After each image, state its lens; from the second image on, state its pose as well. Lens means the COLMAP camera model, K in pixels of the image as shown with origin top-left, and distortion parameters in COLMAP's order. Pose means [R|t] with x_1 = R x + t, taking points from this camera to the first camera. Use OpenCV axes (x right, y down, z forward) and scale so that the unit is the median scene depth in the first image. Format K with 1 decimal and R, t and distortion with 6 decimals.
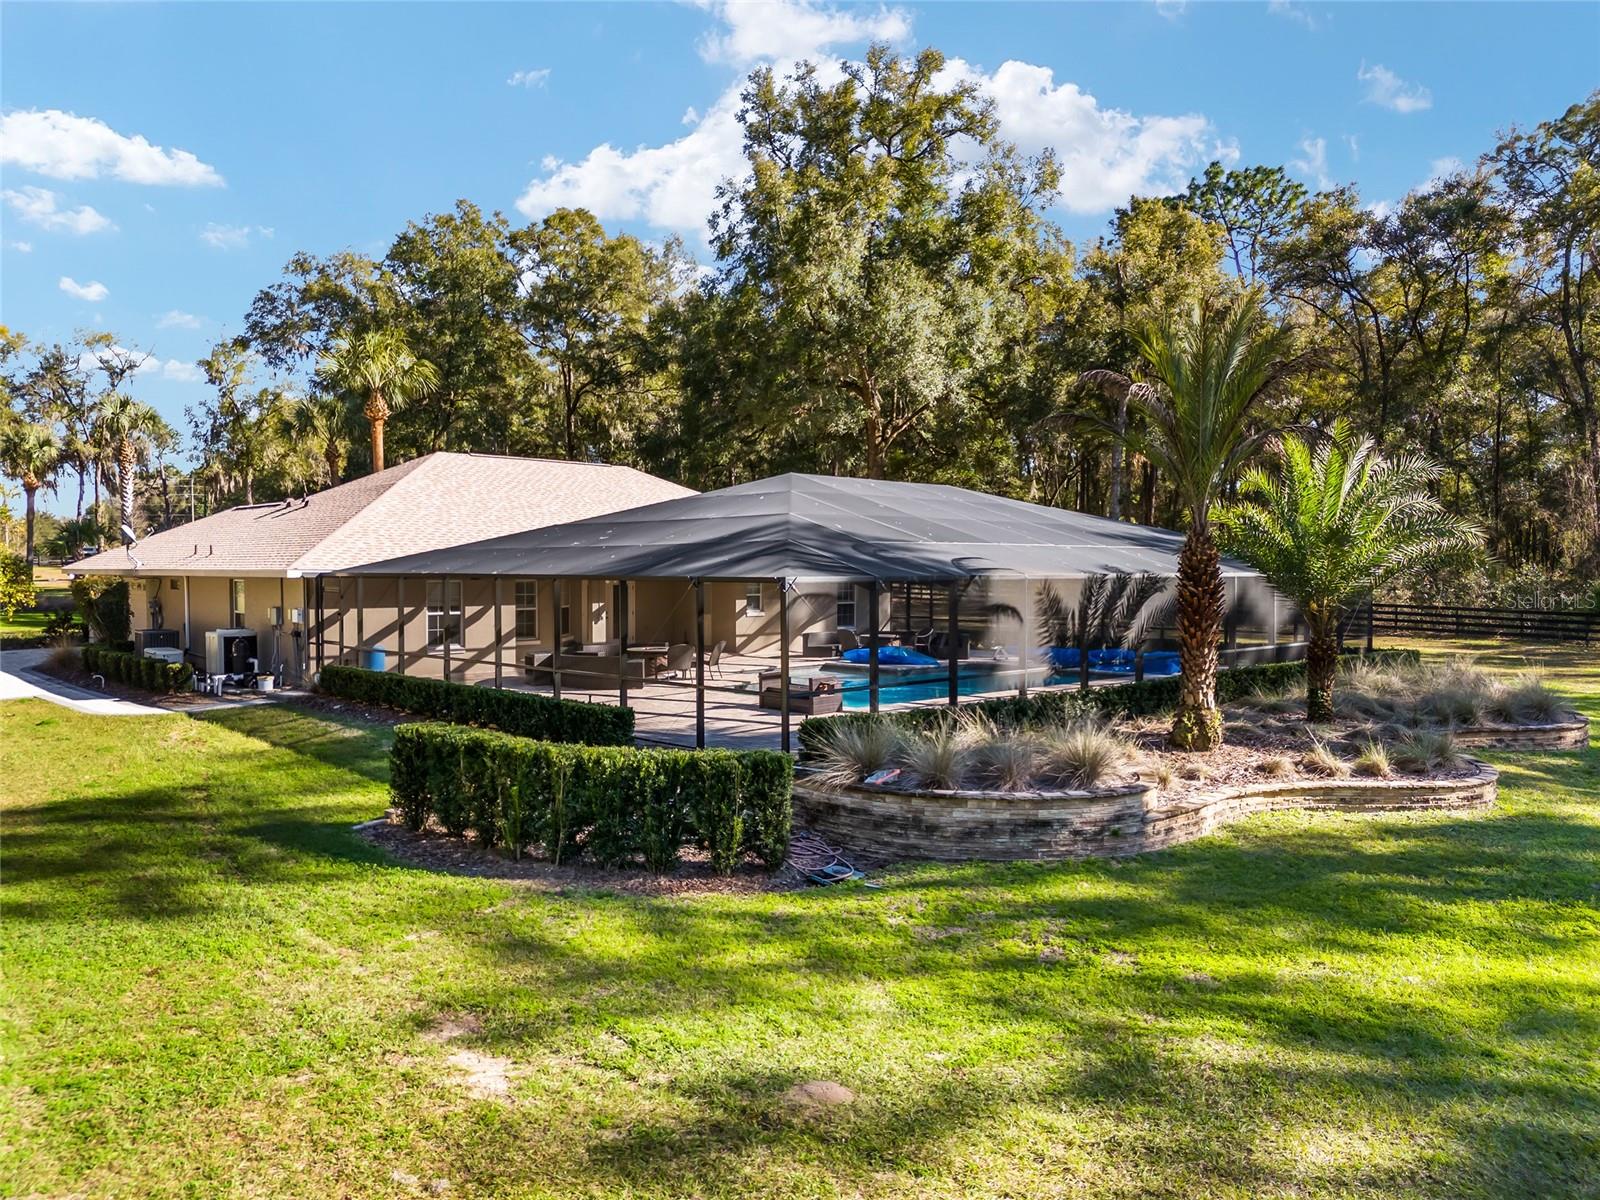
lens RADIAL K [[1185.7, 0, 800.0], [0, 1185.7, 600.0], [0, 0, 1]] dist [0.045781, -0.000895]
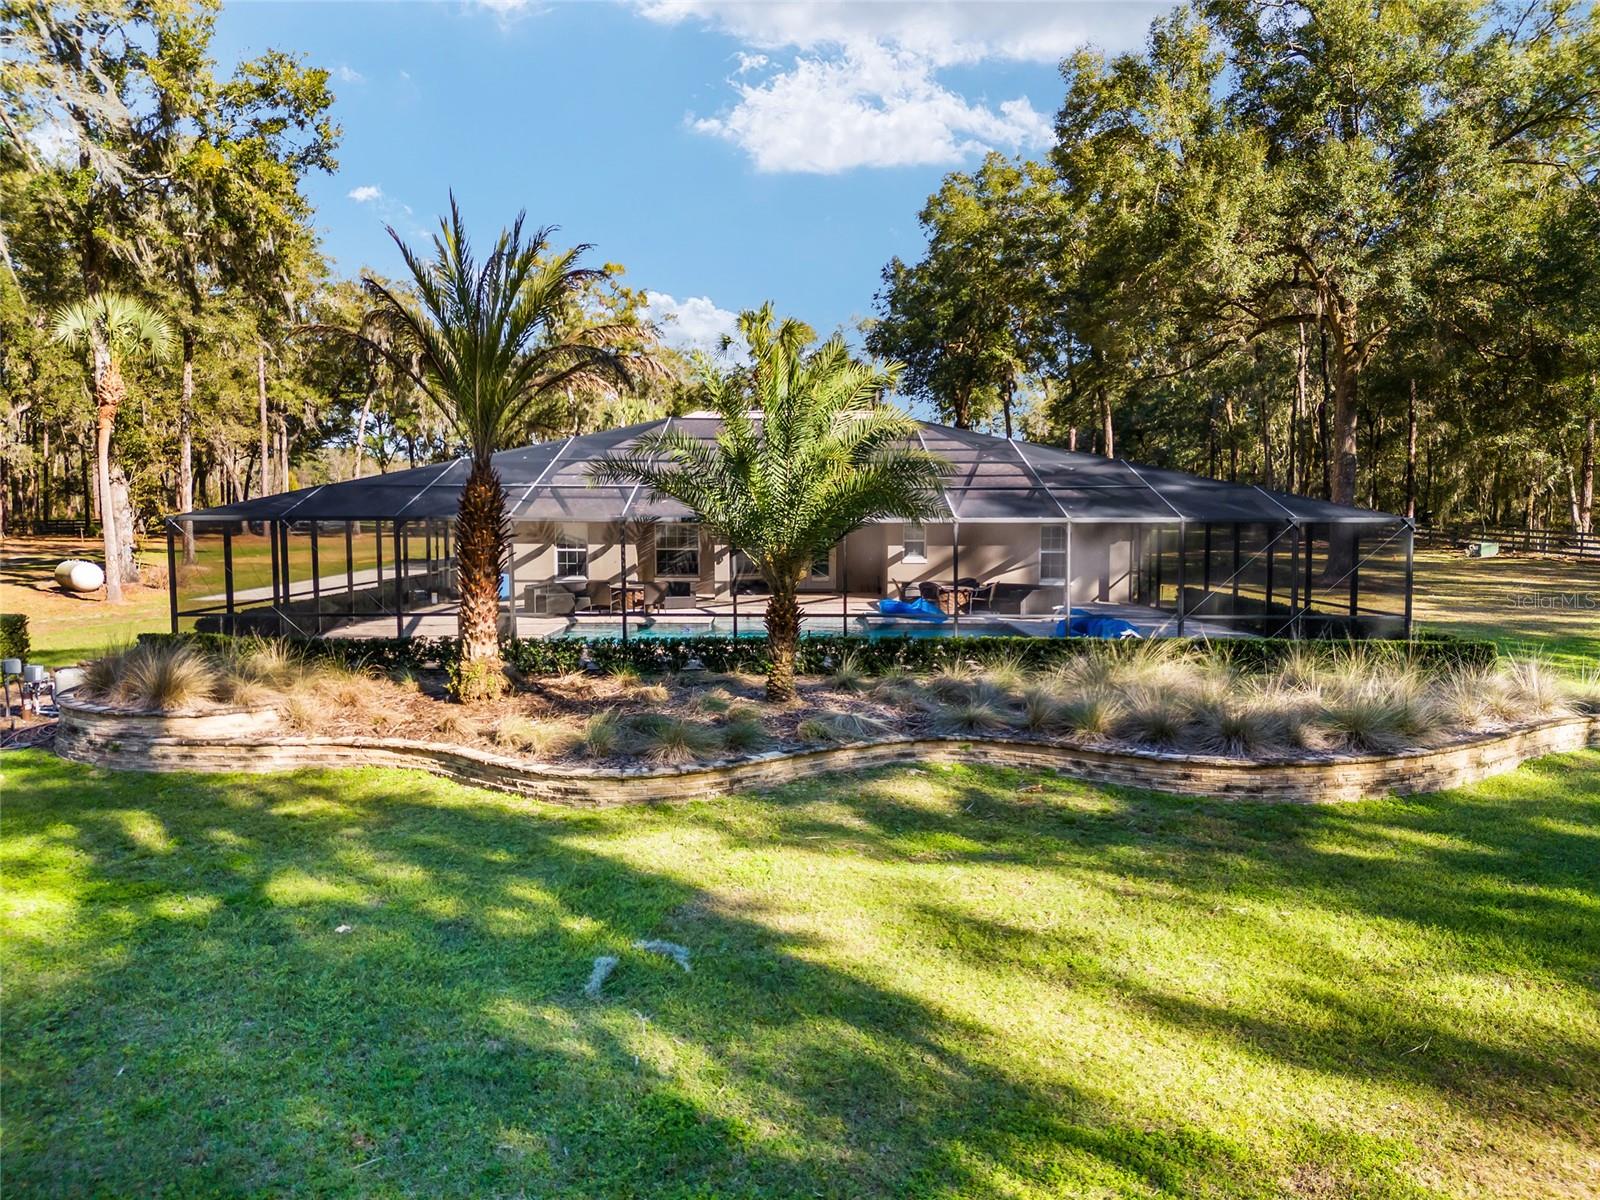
lens RADIAL K [[1185.7, 0, 800.0], [0, 1185.7, 600.0], [0, 0, 1]] dist [0.045781, -0.000895]
pose [[0.715780, 0.053754, -0.696254, 0.937854], [-0.021775, 0.998266, 0.054685, -0.011419], [0.697986, -0.023981, 0.715709, 0.402676]]
